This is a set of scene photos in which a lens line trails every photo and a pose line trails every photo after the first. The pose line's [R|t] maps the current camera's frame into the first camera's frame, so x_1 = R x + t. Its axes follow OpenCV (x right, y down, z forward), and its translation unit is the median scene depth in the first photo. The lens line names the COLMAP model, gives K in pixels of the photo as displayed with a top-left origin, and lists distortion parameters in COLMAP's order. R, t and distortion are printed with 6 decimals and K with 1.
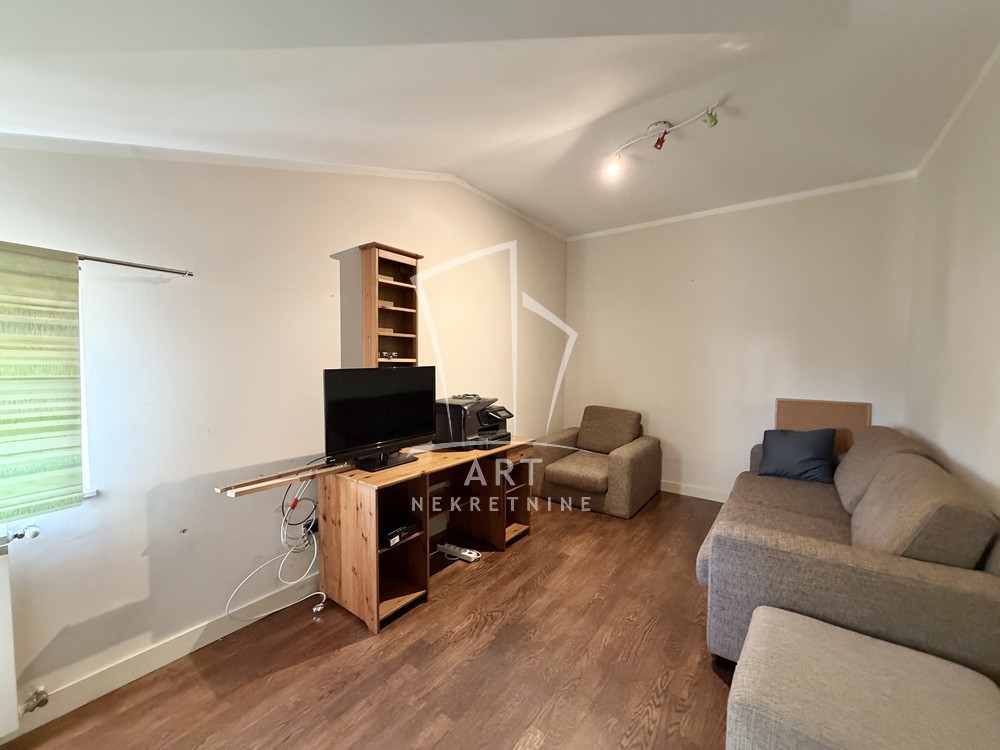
lens RADIAL K [[399.5, 0, 499.4], [0, 399.5, 375.4], [0, 0, 1]] dist [0.000209, 0.000004]
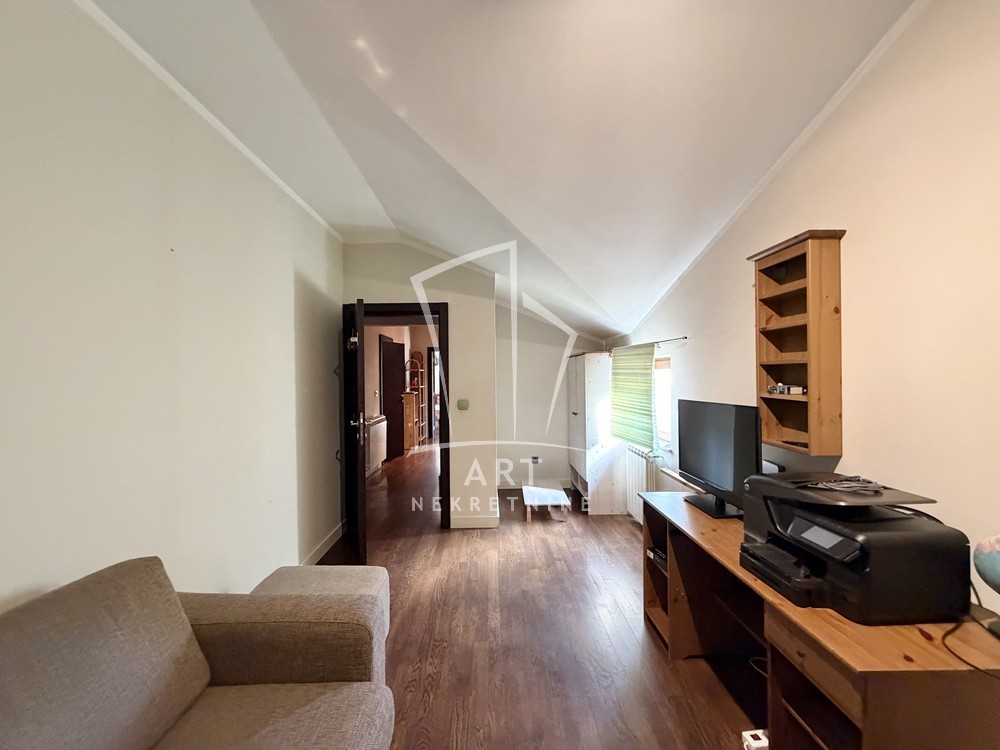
lens RADIAL K [[399.5, 0, 499.4], [0, 399.5, 375.7], [0, 0, 1]] dist [0.000209, 0.000004]
pose [[-0.791433, 0.001452, -0.611254, 0.771975], [-0.018974, 0.999457, 0.026942, -0.110685], [0.610961, 0.032921, -0.790976, 1.640175]]
